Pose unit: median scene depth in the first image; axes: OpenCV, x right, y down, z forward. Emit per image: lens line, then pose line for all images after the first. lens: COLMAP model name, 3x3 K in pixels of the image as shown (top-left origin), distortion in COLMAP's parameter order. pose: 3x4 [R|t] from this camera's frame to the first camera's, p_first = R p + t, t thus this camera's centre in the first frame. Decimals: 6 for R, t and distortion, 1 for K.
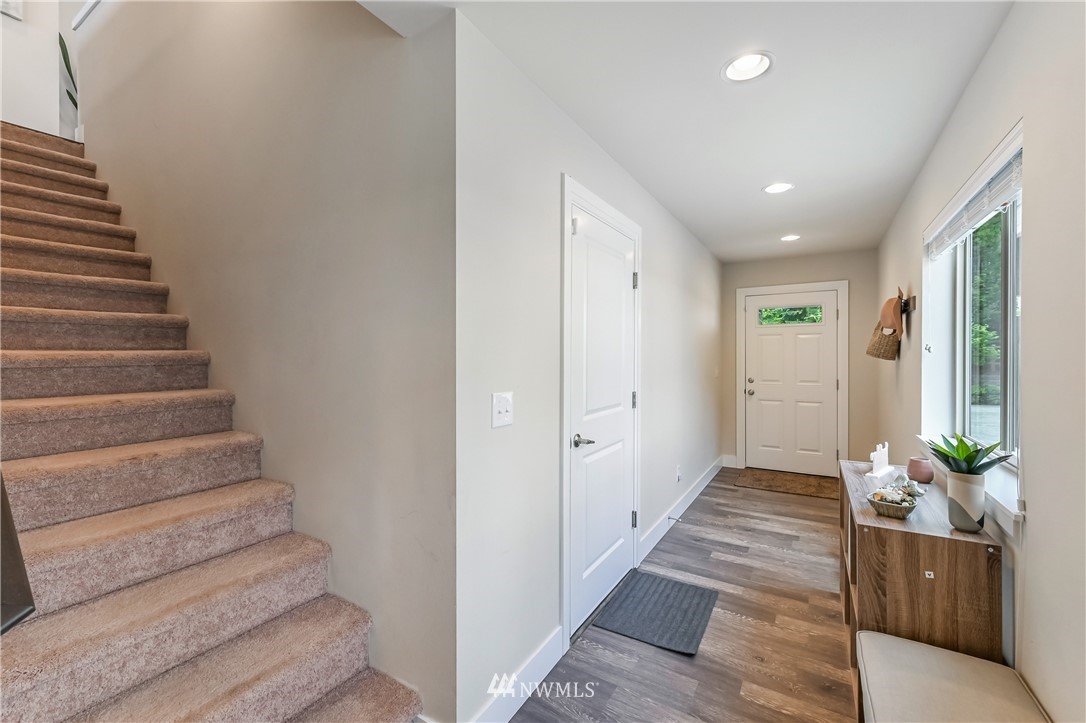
lens RADIAL K [[448.9, 0, 543.5], [0, 448.9, 355.1], [0, 0, 1]] dist [0.000424, -0.000485]
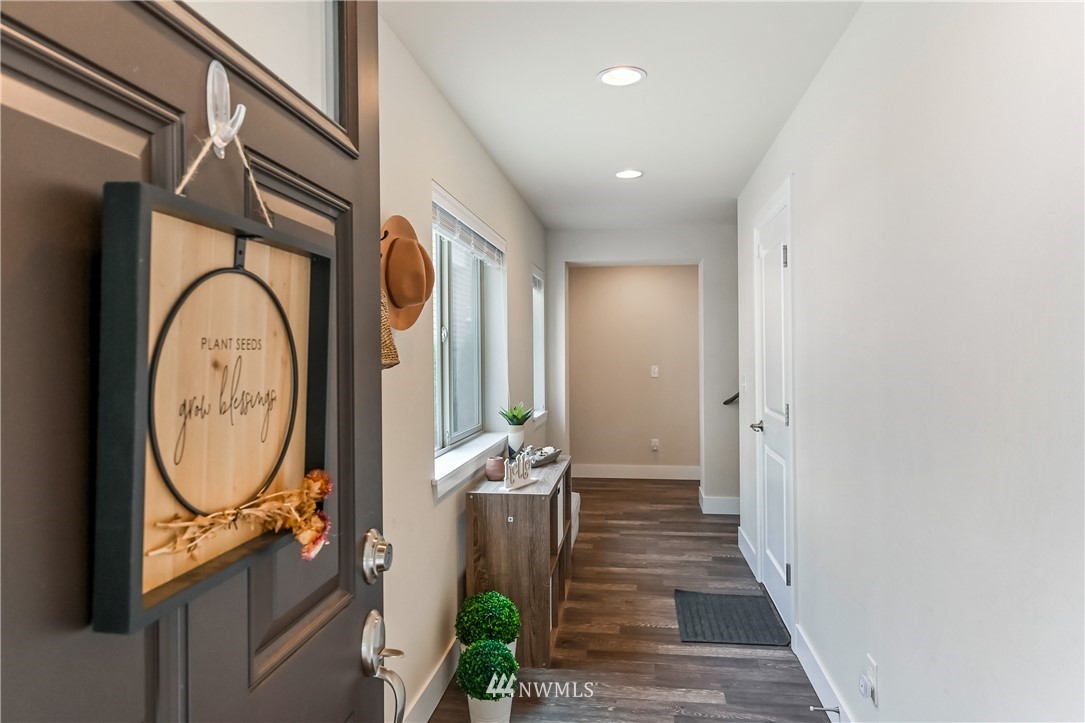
lens RADIAL K [[619.0, 0, 544.3], [0, 619.0, 355.8], [0, 0, 1]] dist [-0.000444, -0.000050]
pose [[-0.921224, 0.010221, -0.388899, 1.088440], [0.005339, 0.999893, 0.013632, -0.019343], [0.388996, 0.010482, -0.921180, 1.992139]]
